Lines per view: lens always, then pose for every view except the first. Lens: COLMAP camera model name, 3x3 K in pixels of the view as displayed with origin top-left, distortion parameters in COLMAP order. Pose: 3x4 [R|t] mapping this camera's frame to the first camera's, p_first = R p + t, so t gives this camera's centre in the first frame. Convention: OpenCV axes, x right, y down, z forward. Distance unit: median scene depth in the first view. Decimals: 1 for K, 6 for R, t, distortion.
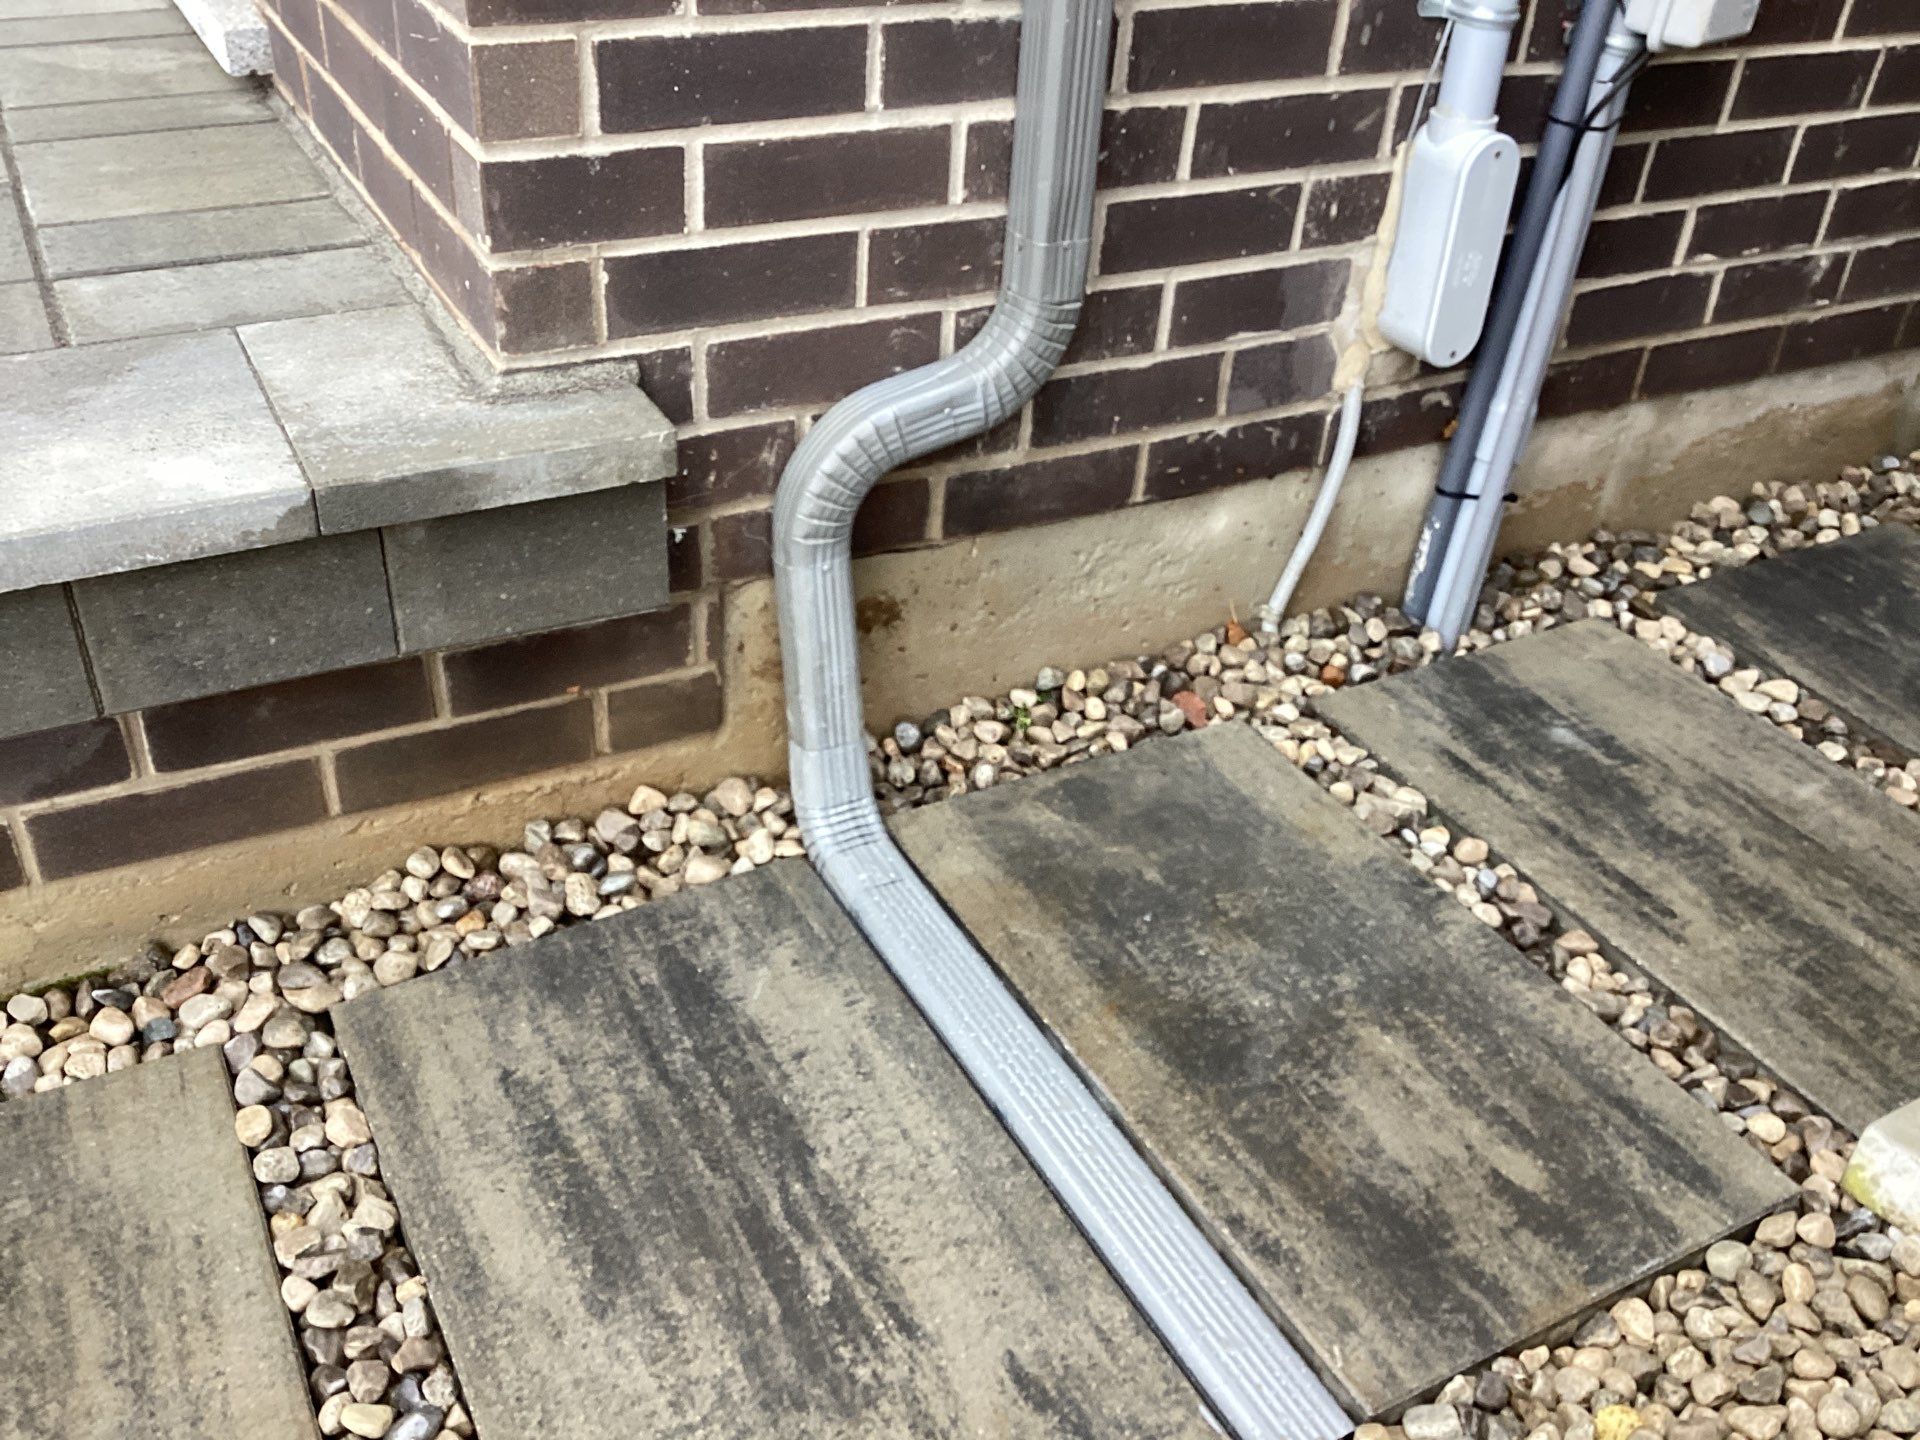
lens RADIAL K [[1740.0, 0, 959.0], [0, 1740.0, 720.3], [0, 0, 1]] dist [0.088236, -0.185465]
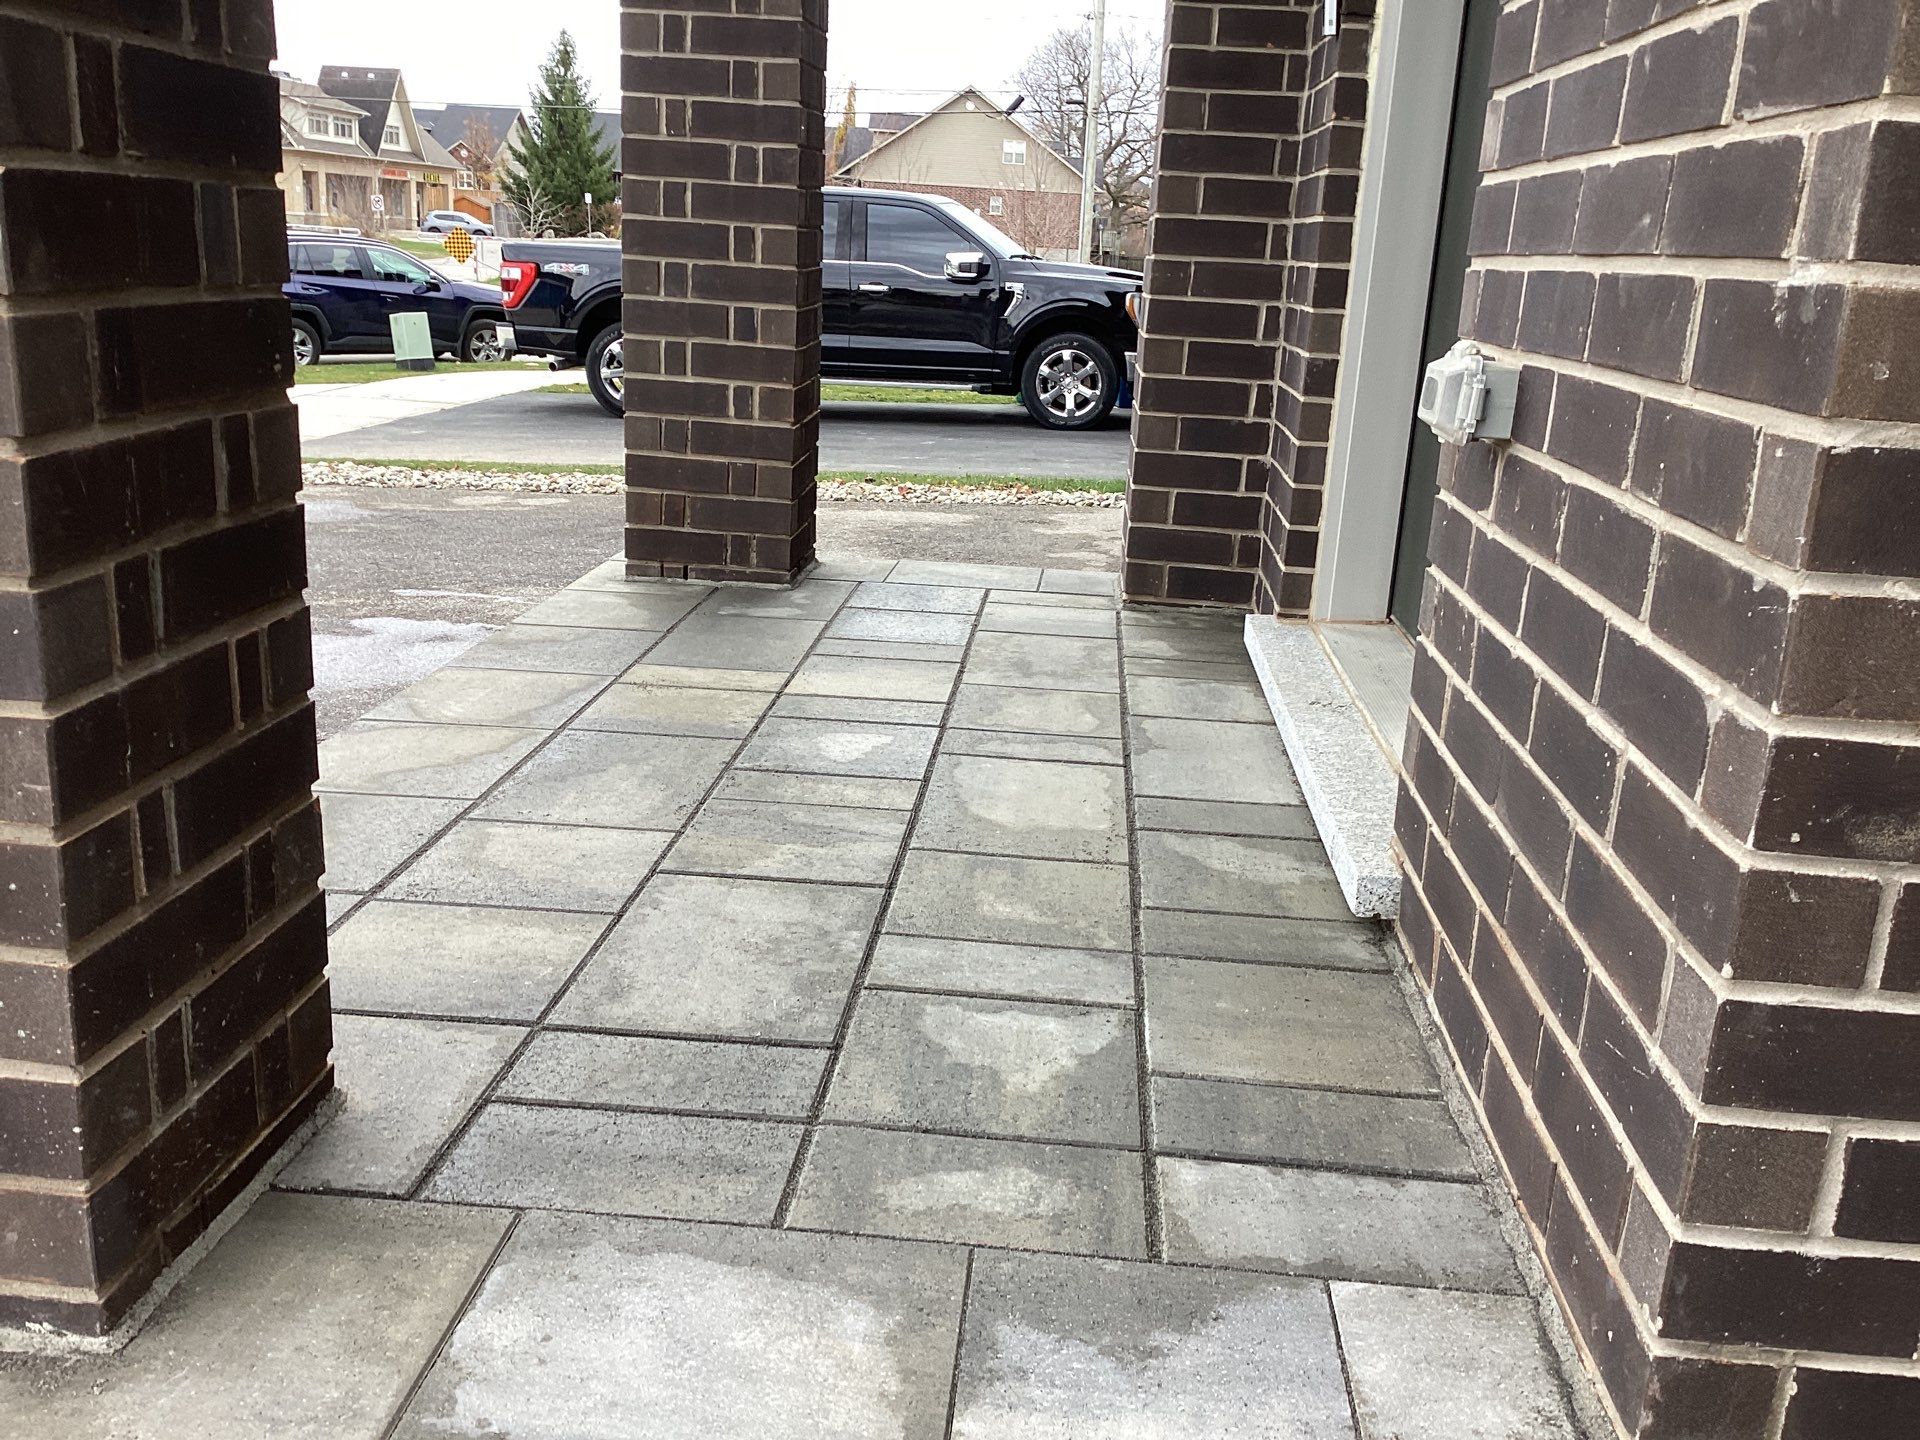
lens RADIAL K [[1740.0, 0, 960.2], [0, 1740.0, 723.5], [0, 0, 1]] dist [0.088236, -0.185465]
pose [[0.840749, 0.124439, -0.526930, -0.123538], [-0.302327, 0.915270, -0.266232, -0.181264], [0.449154, 0.383139, 0.807134, 0.065356]]
